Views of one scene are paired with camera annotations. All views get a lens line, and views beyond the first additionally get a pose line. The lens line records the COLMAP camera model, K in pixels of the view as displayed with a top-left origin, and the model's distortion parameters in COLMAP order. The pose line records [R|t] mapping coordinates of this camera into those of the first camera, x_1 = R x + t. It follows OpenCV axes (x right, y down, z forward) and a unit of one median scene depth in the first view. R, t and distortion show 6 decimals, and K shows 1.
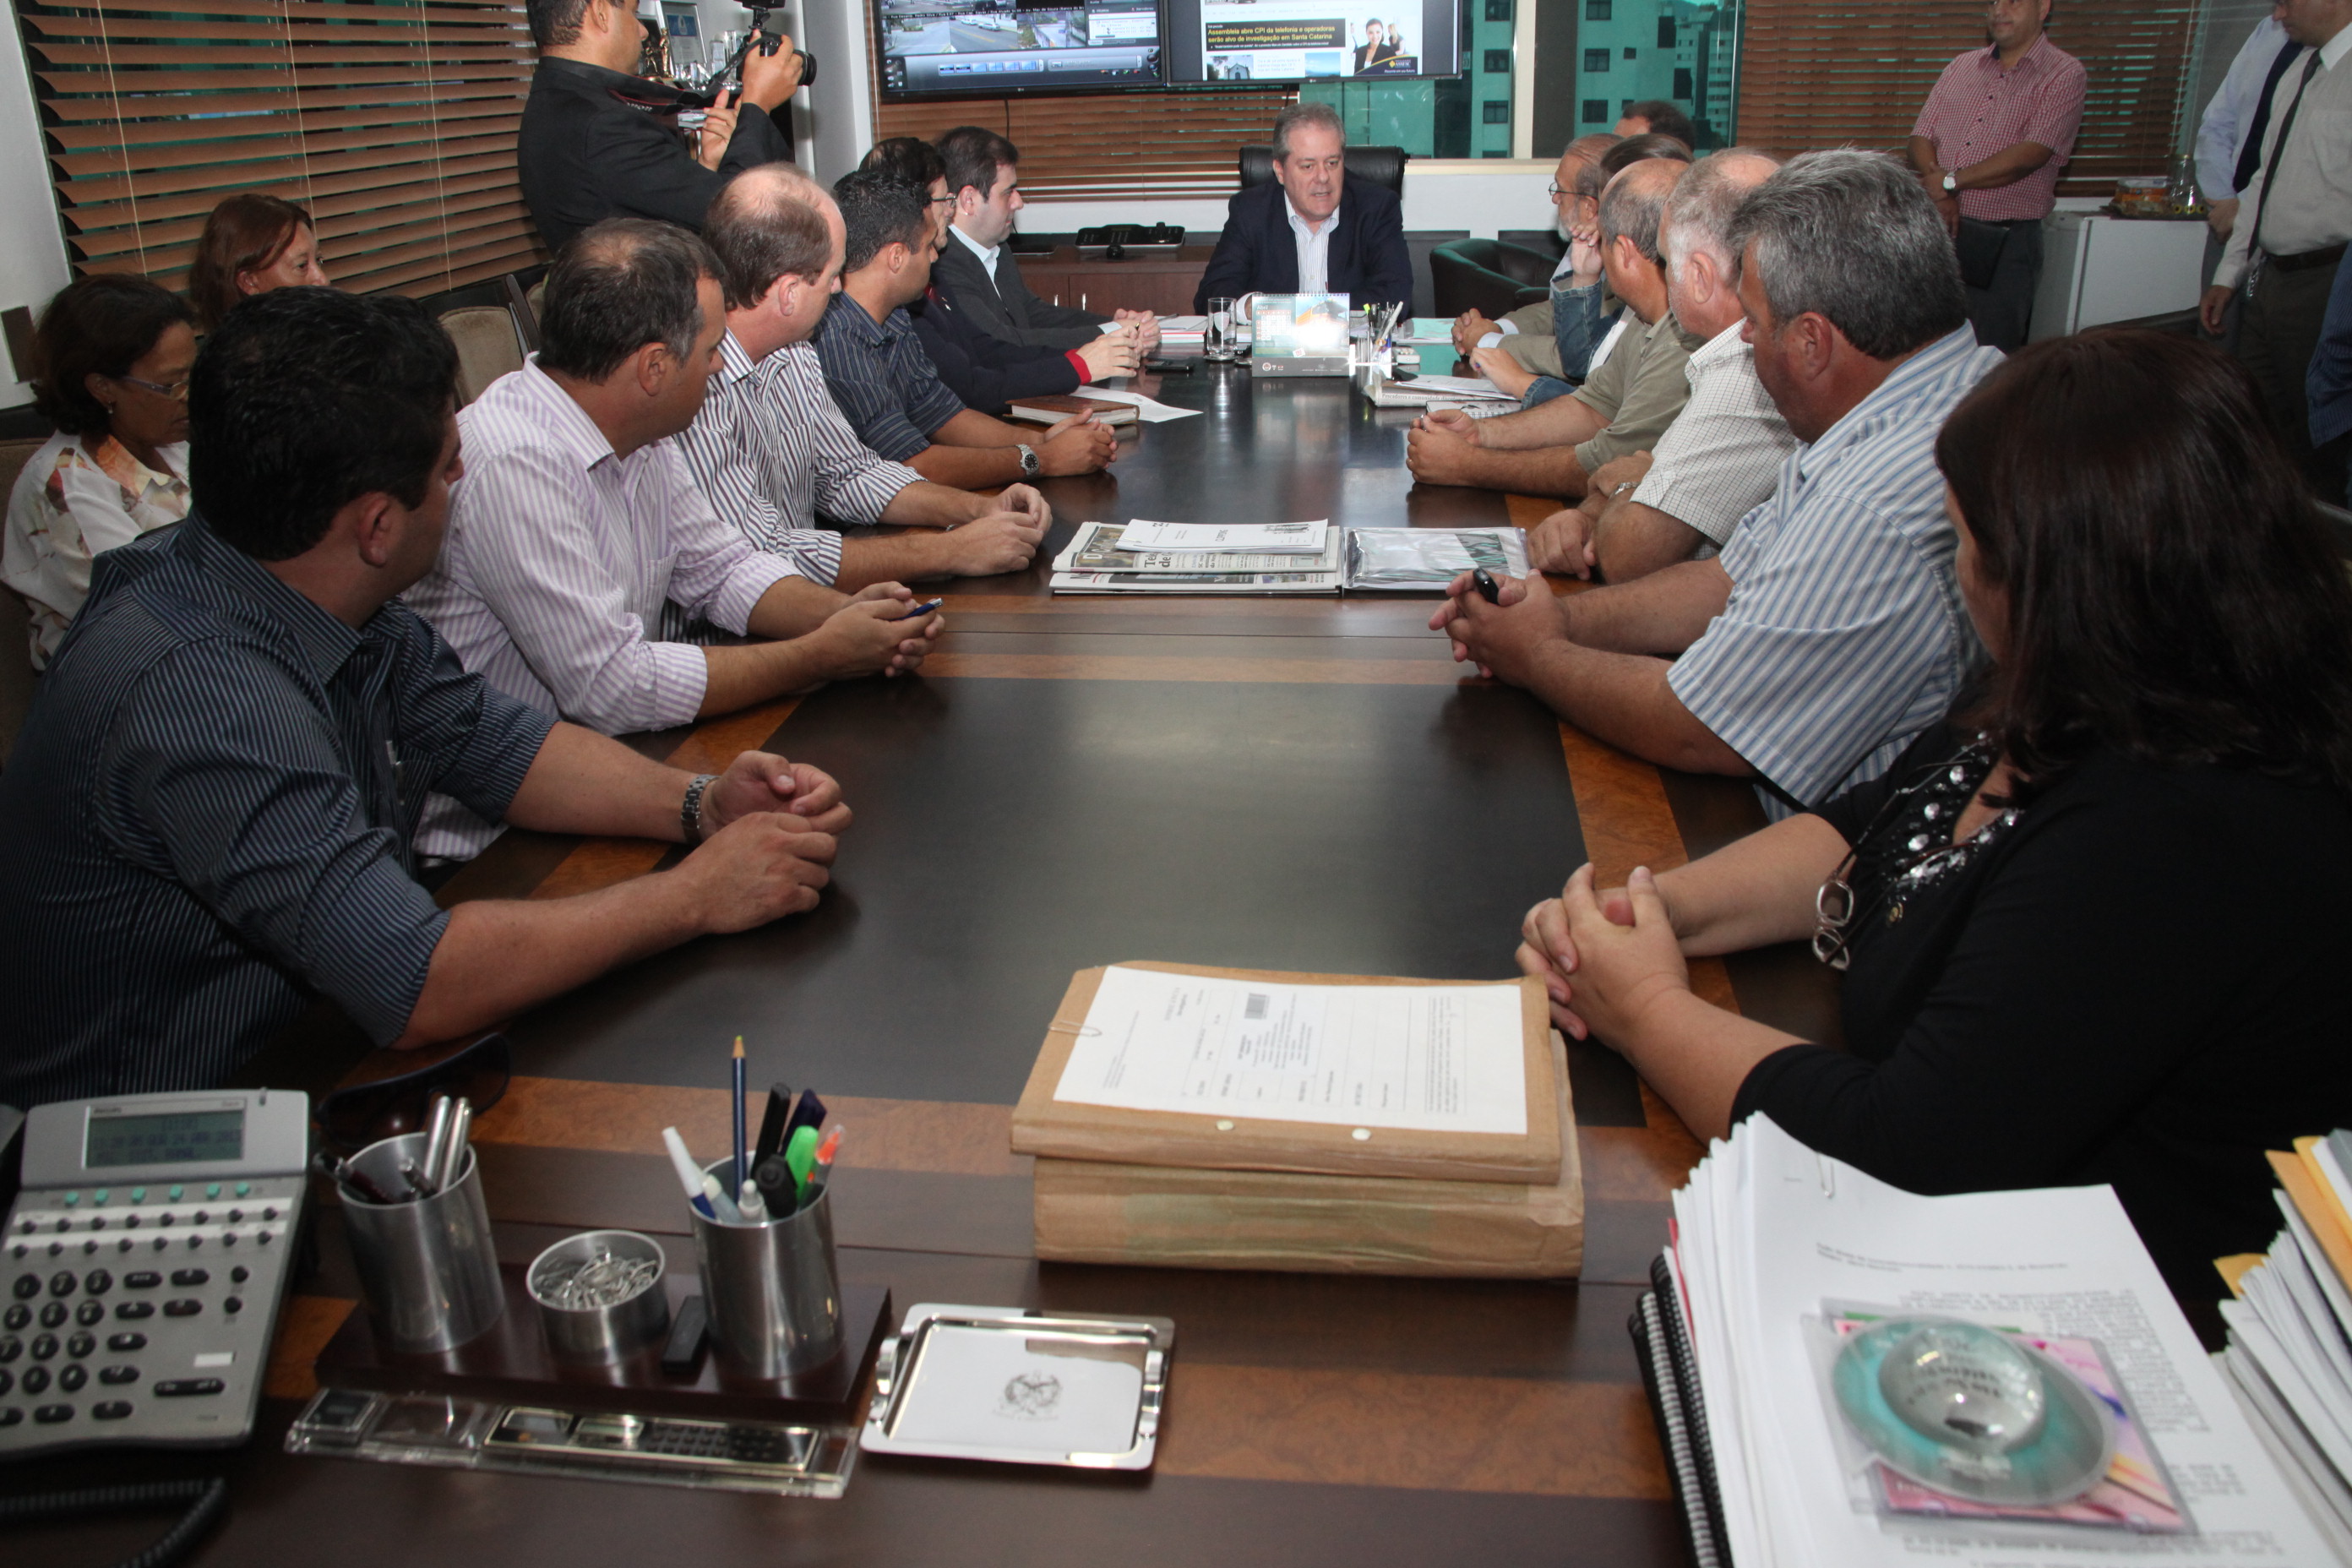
lens RADIAL K [[1812.3, 0, 1176.0], [0, 1812.3, 784.0], [0, 0, 1]] dist [-0.120712, 0.092902]
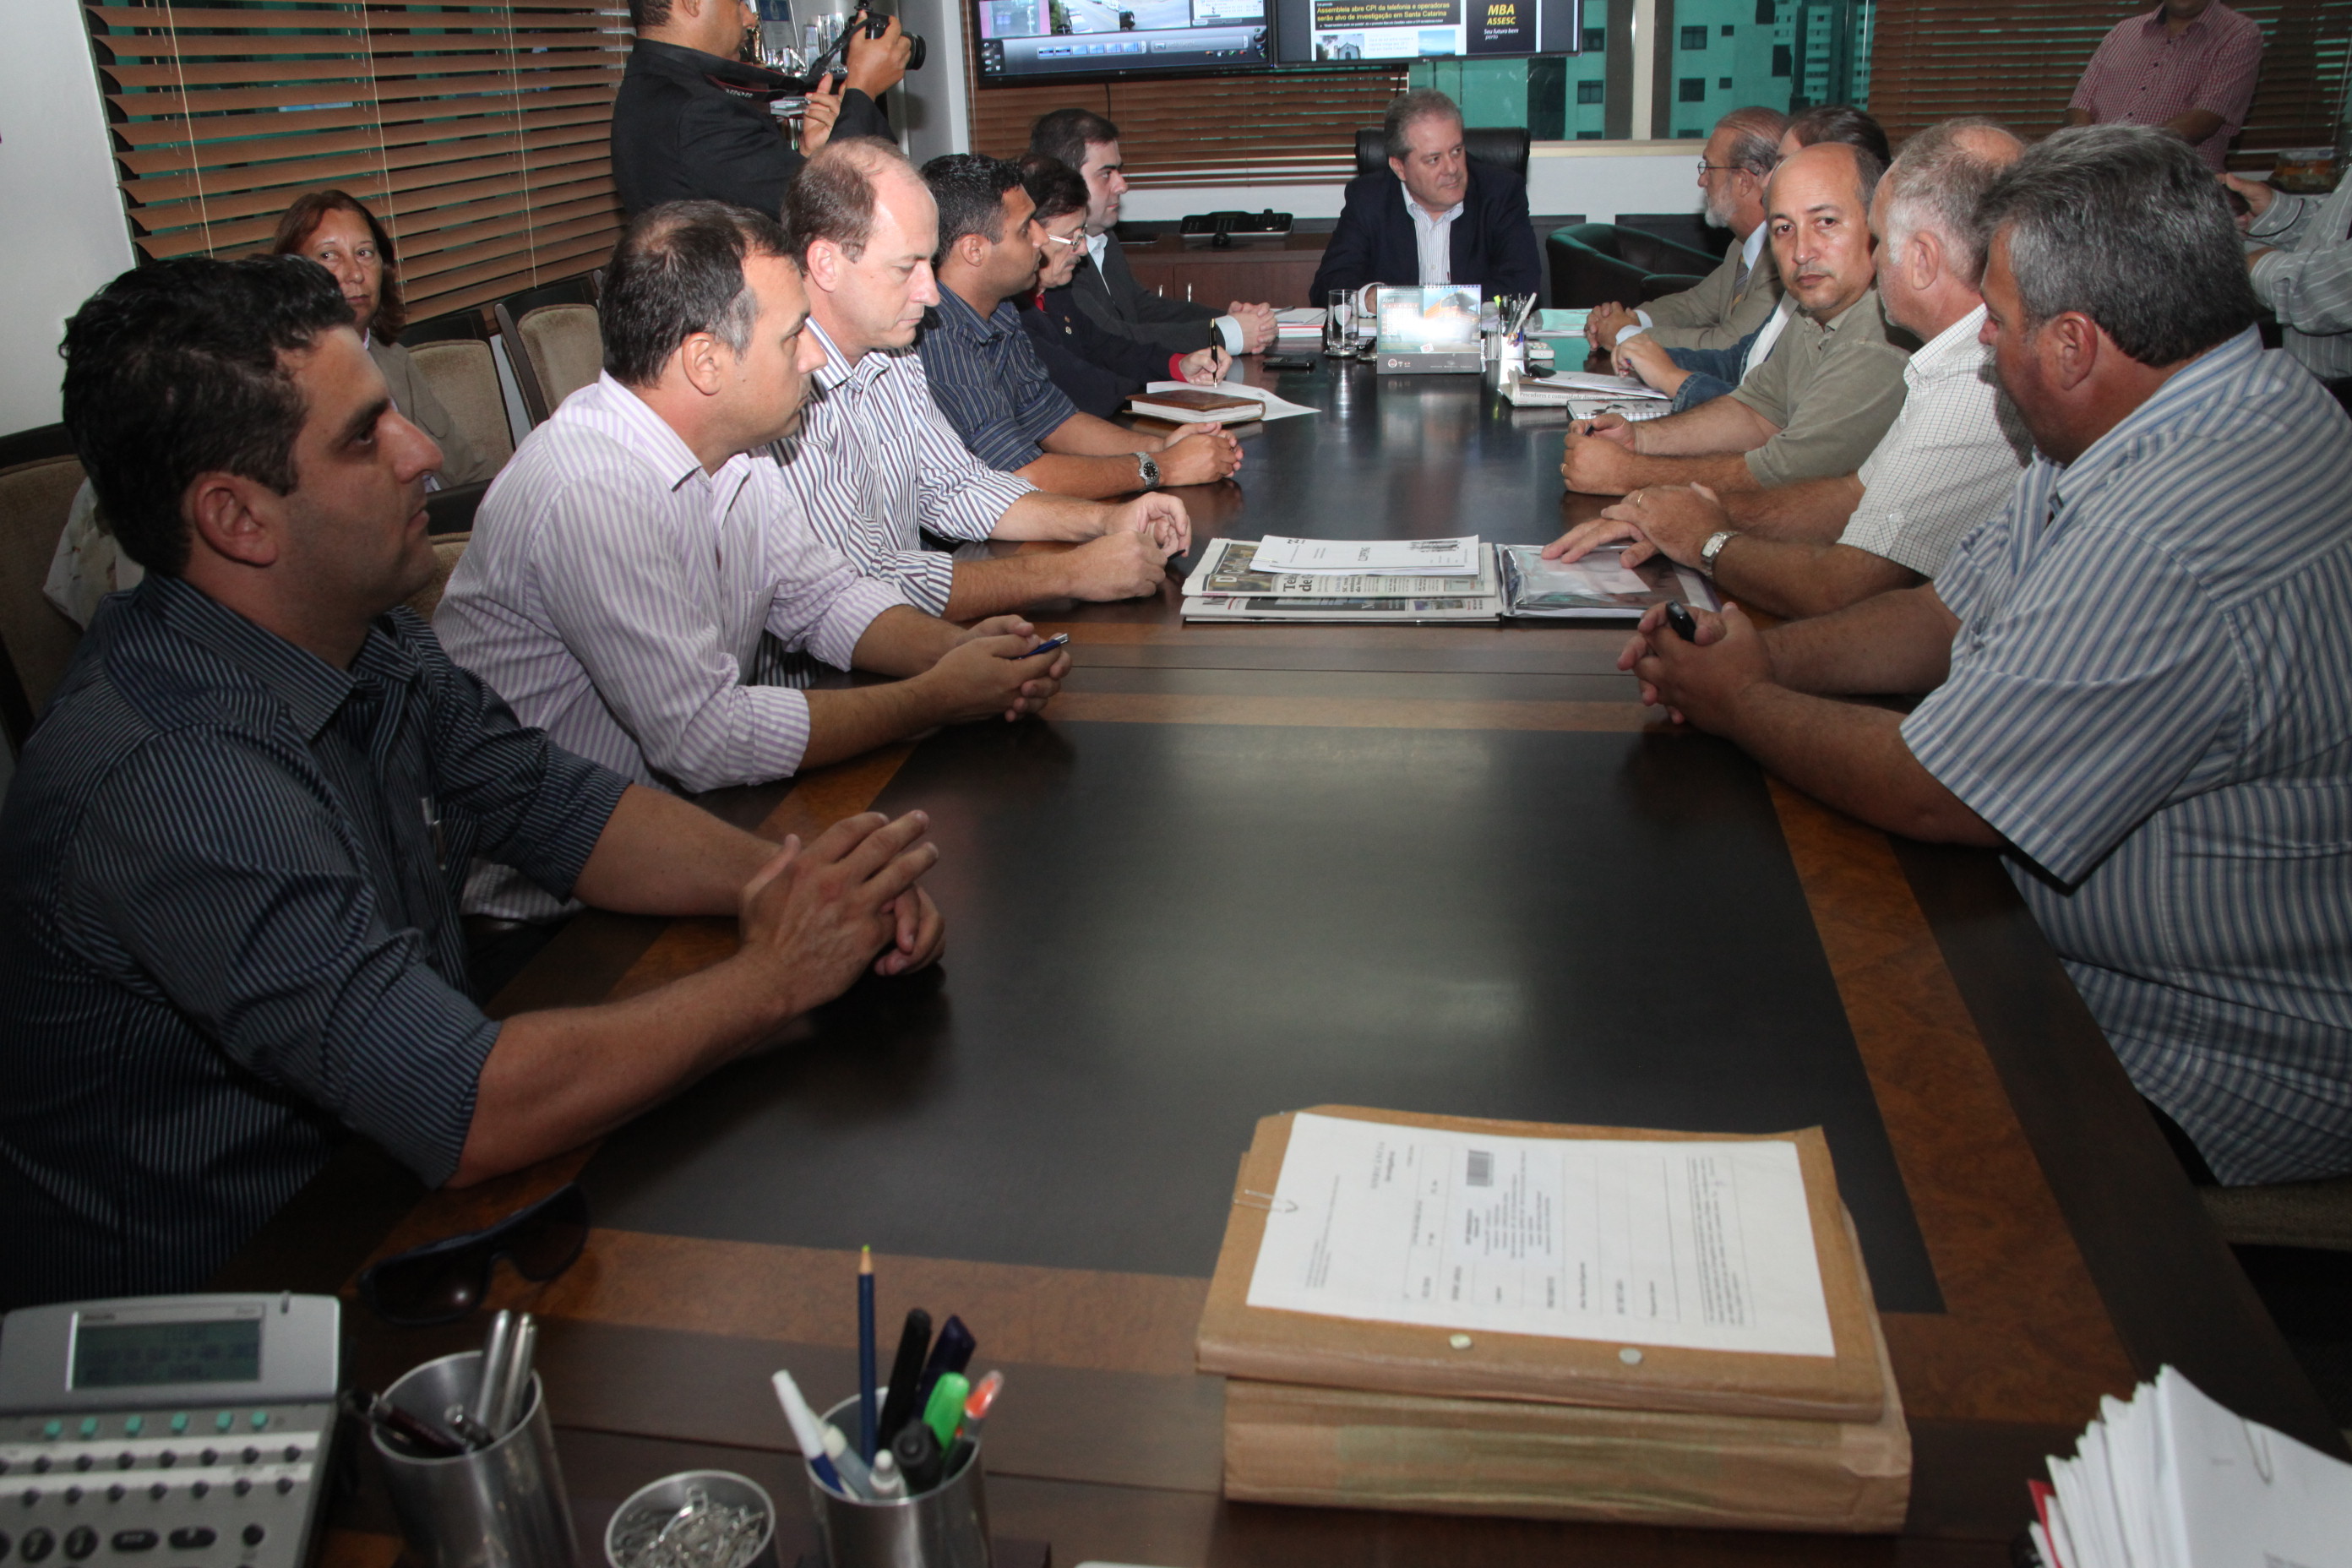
lens RADIAL K [[1812.3, 0, 1176.0], [0, 1812.3, 784.0], [0, 0, 1]] dist [-0.120712, 0.092902]
pose [[0.998888, 0.002586, -0.047068, -0.036439], [-0.002227, 0.999968, 0.007685, -0.038463], [0.047087, -0.007572, 0.998862, 0.111919]]
